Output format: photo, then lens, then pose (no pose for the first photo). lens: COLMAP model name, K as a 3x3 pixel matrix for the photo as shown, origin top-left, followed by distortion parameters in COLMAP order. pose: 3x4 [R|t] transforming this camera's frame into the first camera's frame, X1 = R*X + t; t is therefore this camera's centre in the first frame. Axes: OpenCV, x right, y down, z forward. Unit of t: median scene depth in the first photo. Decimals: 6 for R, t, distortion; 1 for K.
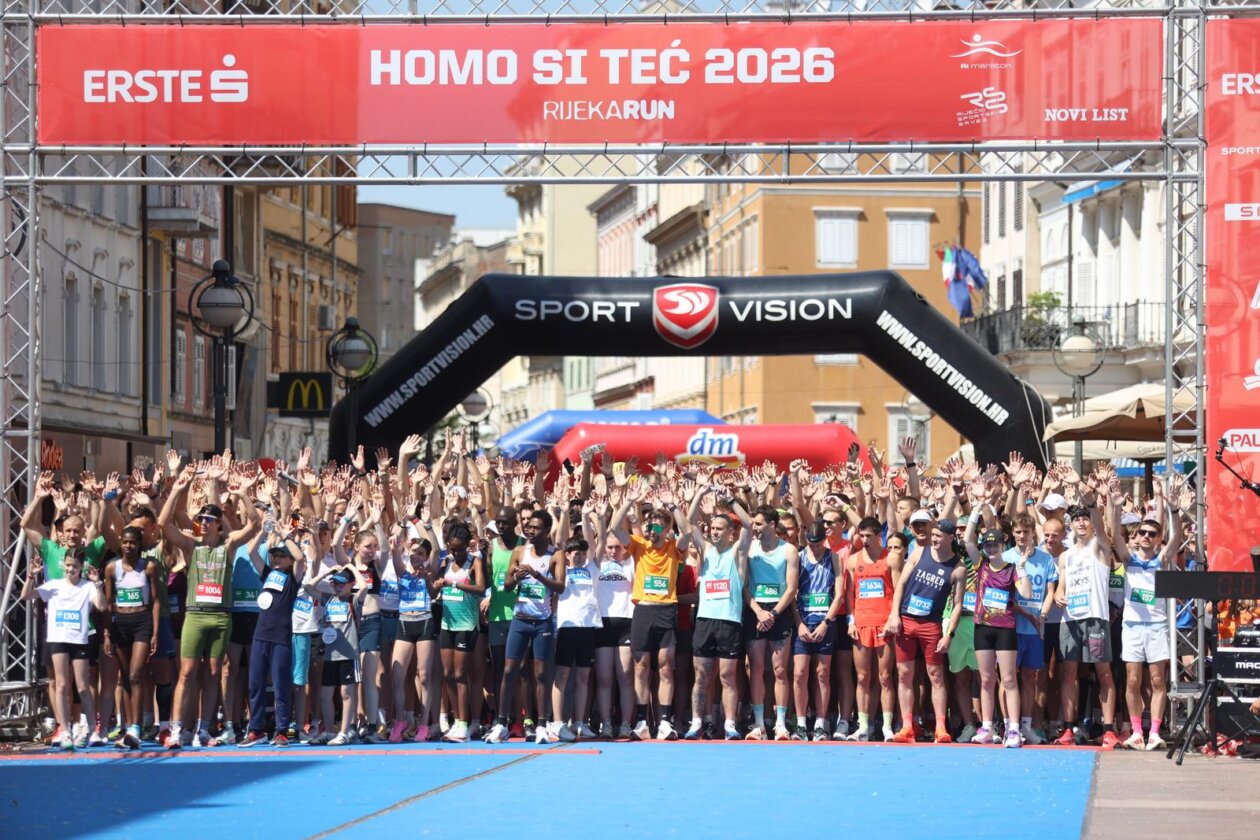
lens RADIAL K [[5193.9, 0, 680.2], [0, 5193.9, 419.2], [0, 0, 1]] dist [0.570396, 1.029781]
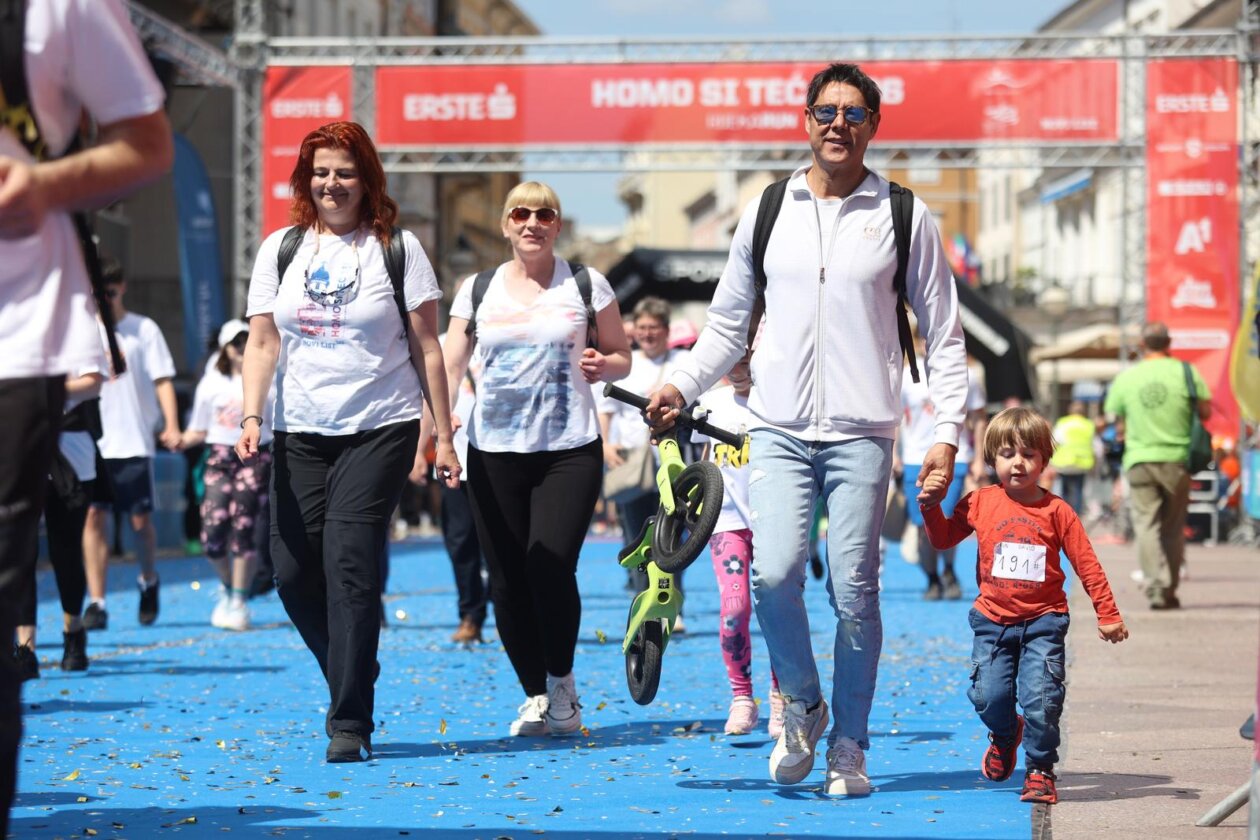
lens RADIAL K [[4050.6, 0, 630.0], [0, 4050.6, 420.0], [0, 0, 1]] dist [0.011122, -0.206952]
pose [[0.999683, -0.001313, -0.025125, -0.019037], [0.001518, 0.999966, 0.008141, 0.017093], [0.025114, -0.008177, 0.999651, -0.168975]]
